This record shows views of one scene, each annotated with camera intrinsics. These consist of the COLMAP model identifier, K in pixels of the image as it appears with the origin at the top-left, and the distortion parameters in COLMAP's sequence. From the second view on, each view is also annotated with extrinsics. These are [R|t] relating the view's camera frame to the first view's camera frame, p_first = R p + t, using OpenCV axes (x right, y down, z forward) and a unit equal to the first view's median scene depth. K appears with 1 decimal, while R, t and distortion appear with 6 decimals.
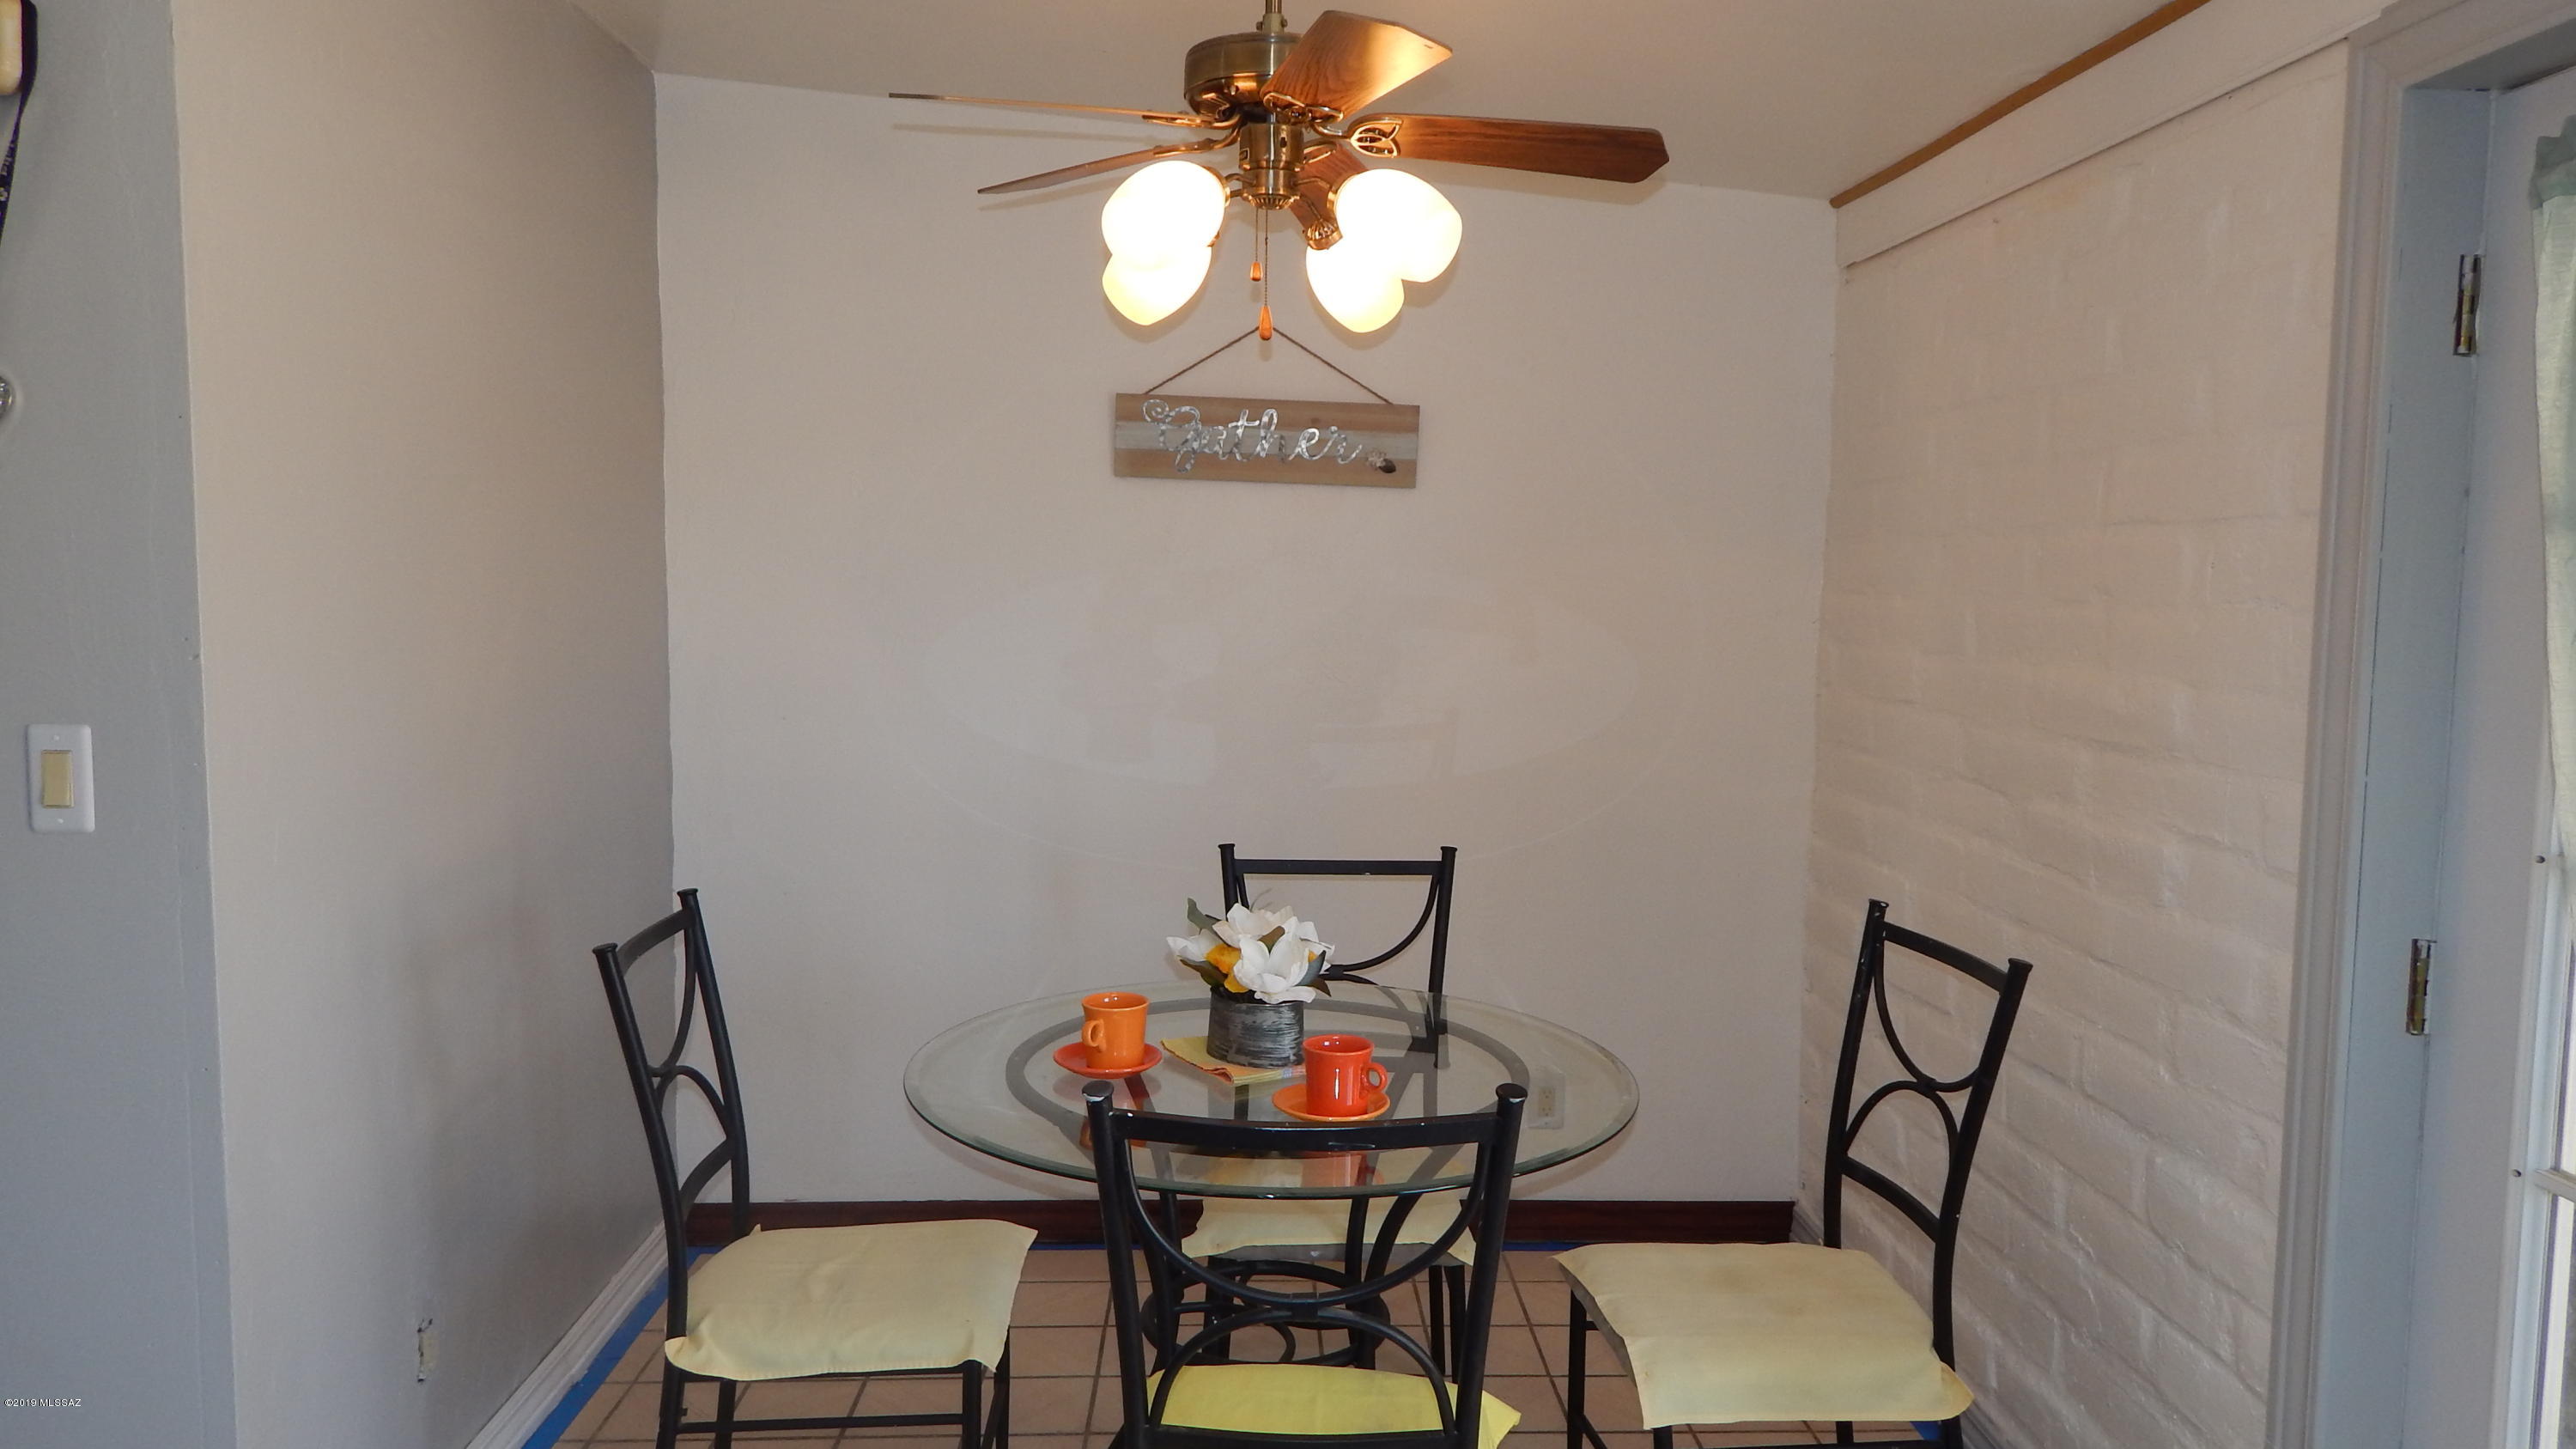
lens RADIAL K [[1744.0, 0, 1299.1], [0, 1744.0, 718.7], [0, 0, 1]] dist [0.032014, -0.015013]
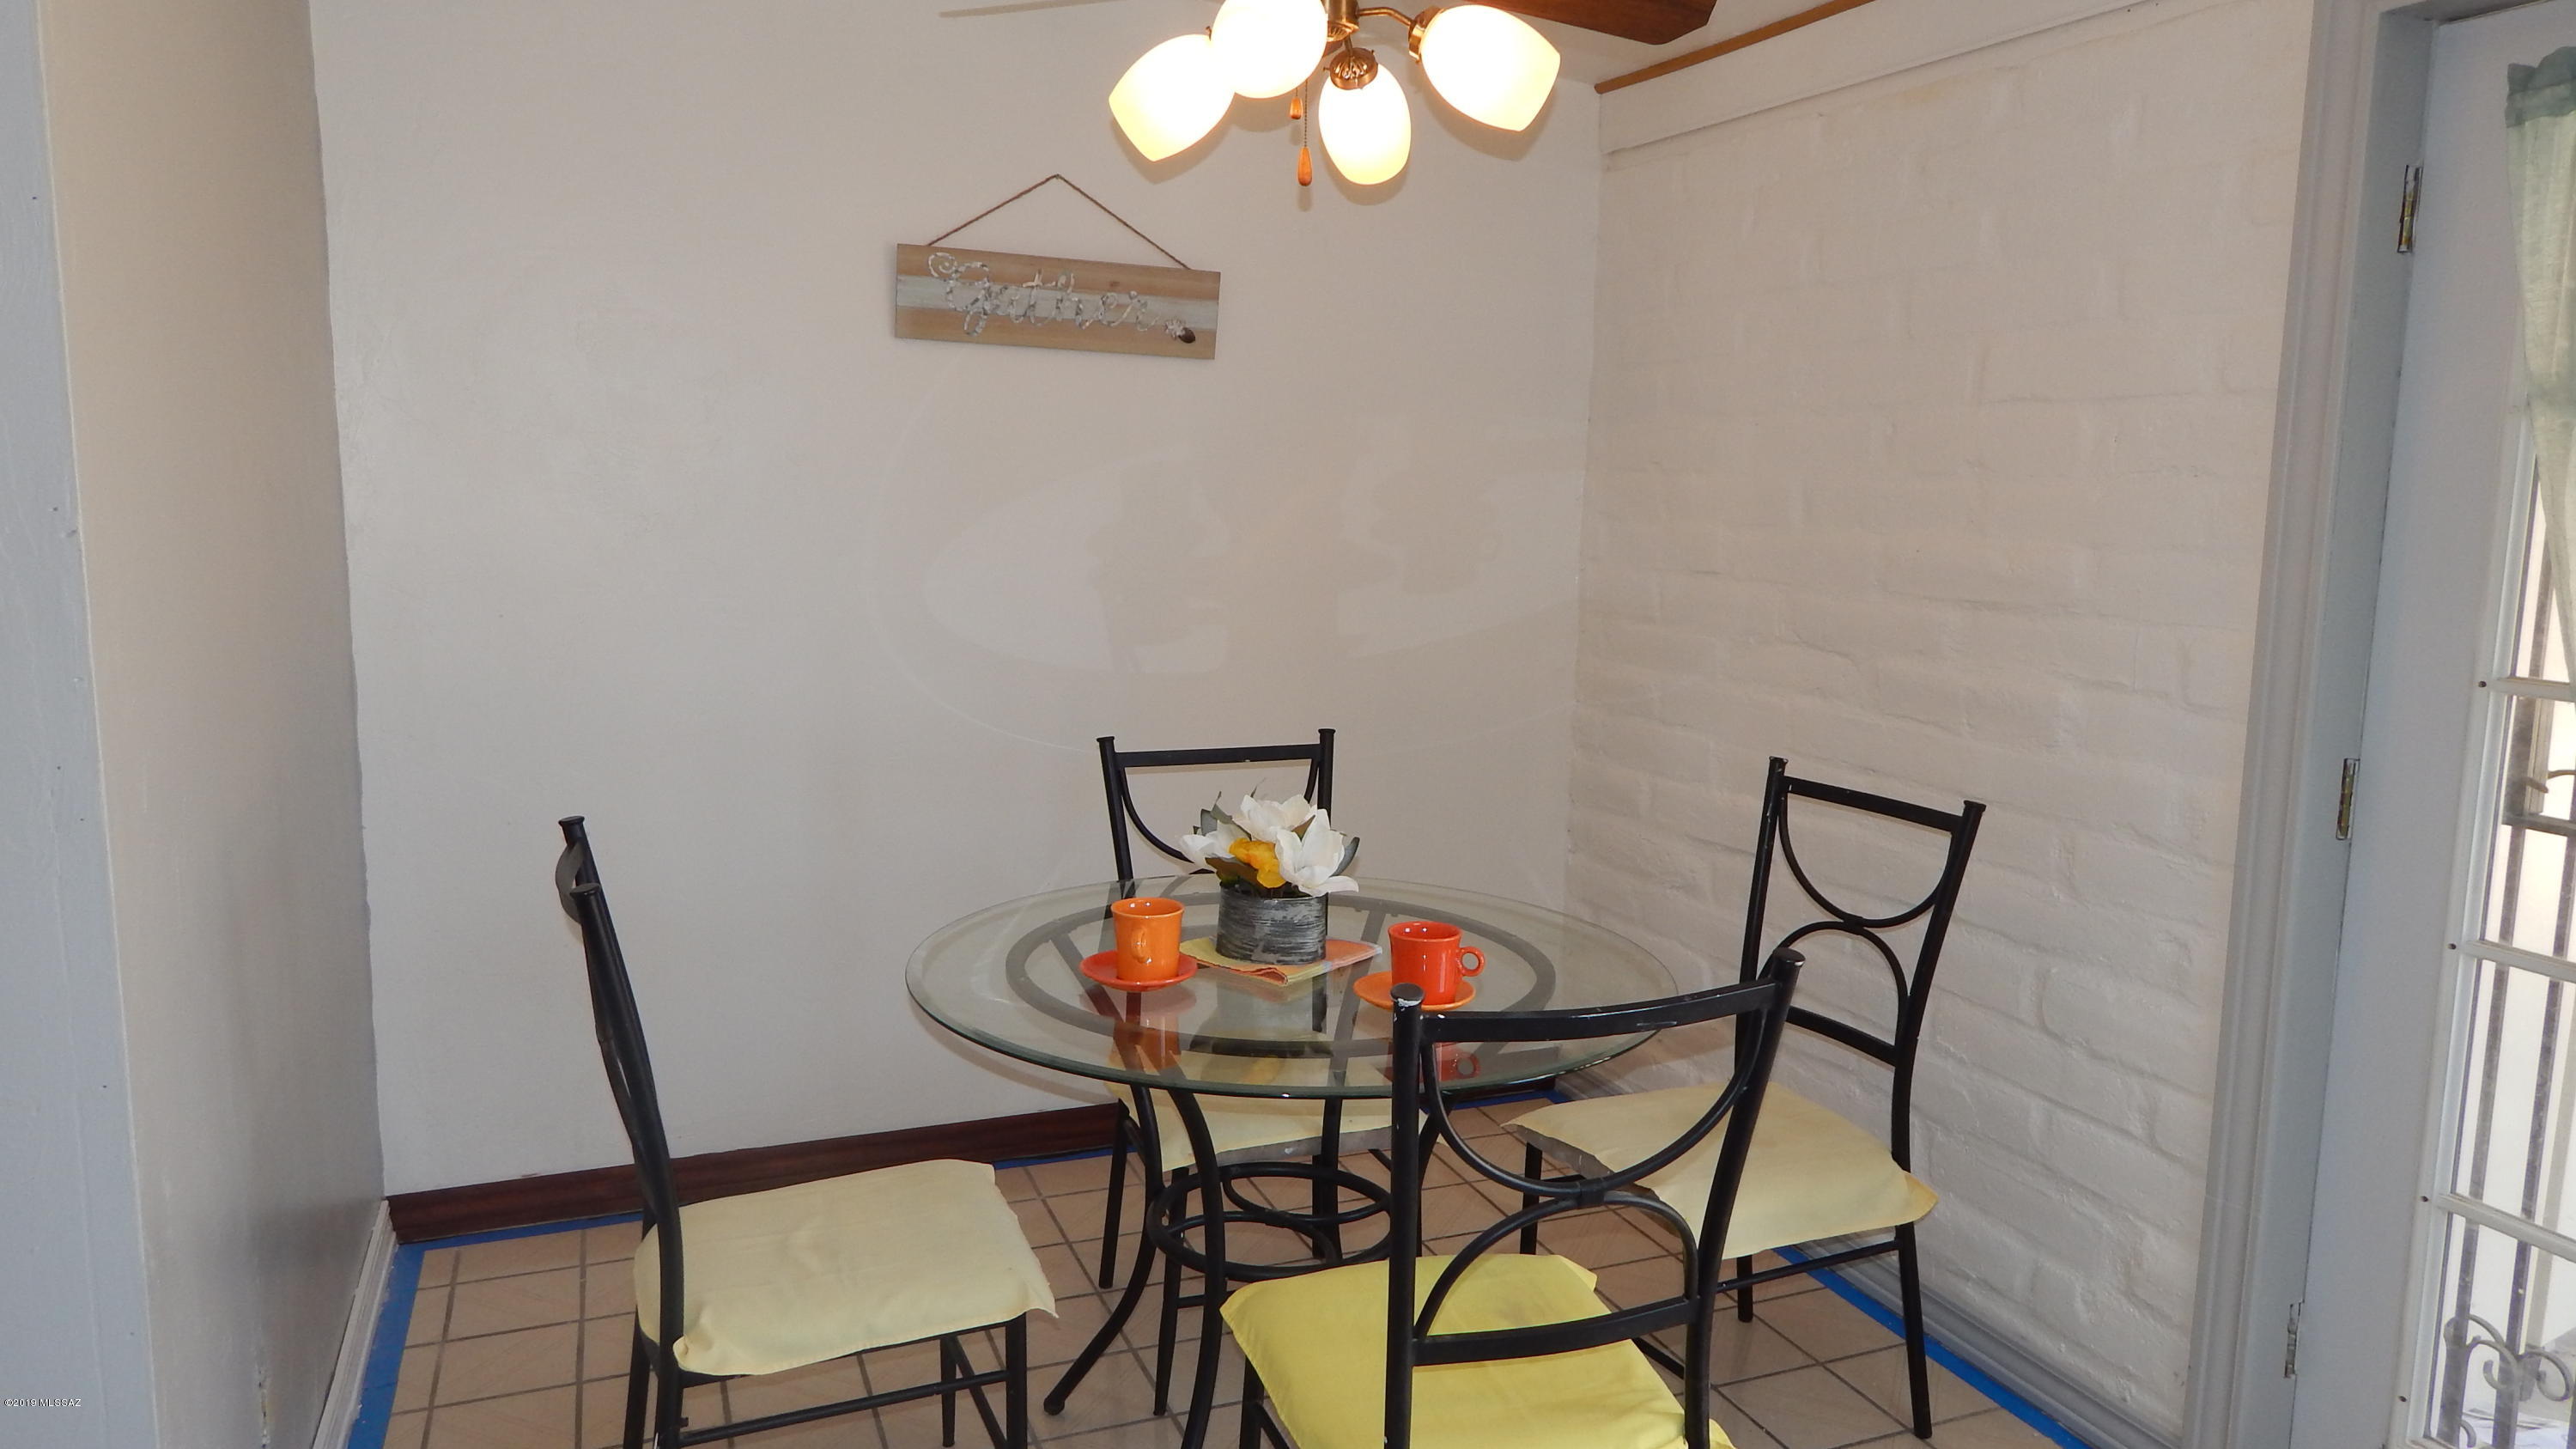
lens RADIAL K [[1744.0, 0, 1293.0], [0, 1744.0, 719.0], [0, 0, 1]] dist [0.032014, -0.015013]
pose [[0.940915, -0.045234, 0.335608, -0.327915], [0.024379, 0.997515, 0.066098, 0.003325], [-0.337764, -0.054011, 0.939680, 0.109594]]
